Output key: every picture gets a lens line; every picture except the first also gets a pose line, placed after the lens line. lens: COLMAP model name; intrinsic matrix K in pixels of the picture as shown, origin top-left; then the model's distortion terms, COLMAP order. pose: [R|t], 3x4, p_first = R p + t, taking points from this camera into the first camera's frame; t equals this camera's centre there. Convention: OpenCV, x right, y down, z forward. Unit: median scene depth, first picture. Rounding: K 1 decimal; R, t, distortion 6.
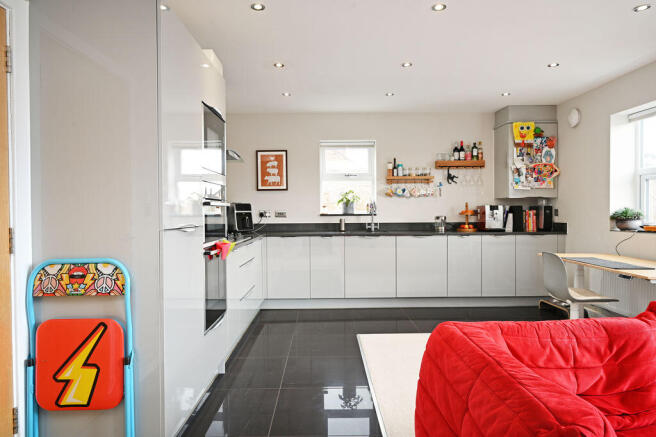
lens RADIAL K [[430.8, 0, 330.6], [0, 430.8, 216.5], [0, 0, 1]] dist [-0.004797, 0.000191]
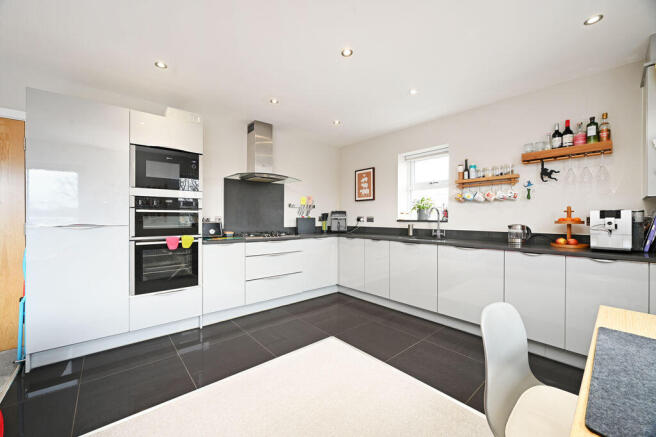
lens RADIAL K [[259.1, 0, 320.1], [0, 259.1, 217.6], [0, 0, 1]] dist [-0.000669, -0.000083]
pose [[0.635958, 0.009990, -0.771659, 0.385100], [-0.016867, 0.999857, -0.000956, -0.007437], [0.771539, 0.013624, 0.636036, 0.426715]]
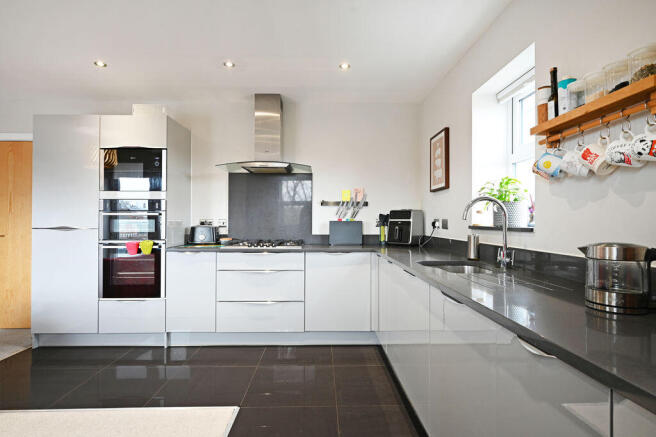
lens RADIAL K [[339.8, 0, 323.8], [0, 339.8, 217.7], [0, 0, 1]] dist [-0.001223, 0.000388]
pose [[0.010574, -0.001593, -0.999943, 0.432038], [-0.014232, 0.999897, -0.001744, -0.012094], [0.999843, 0.014249, 0.010551, 0.833936]]
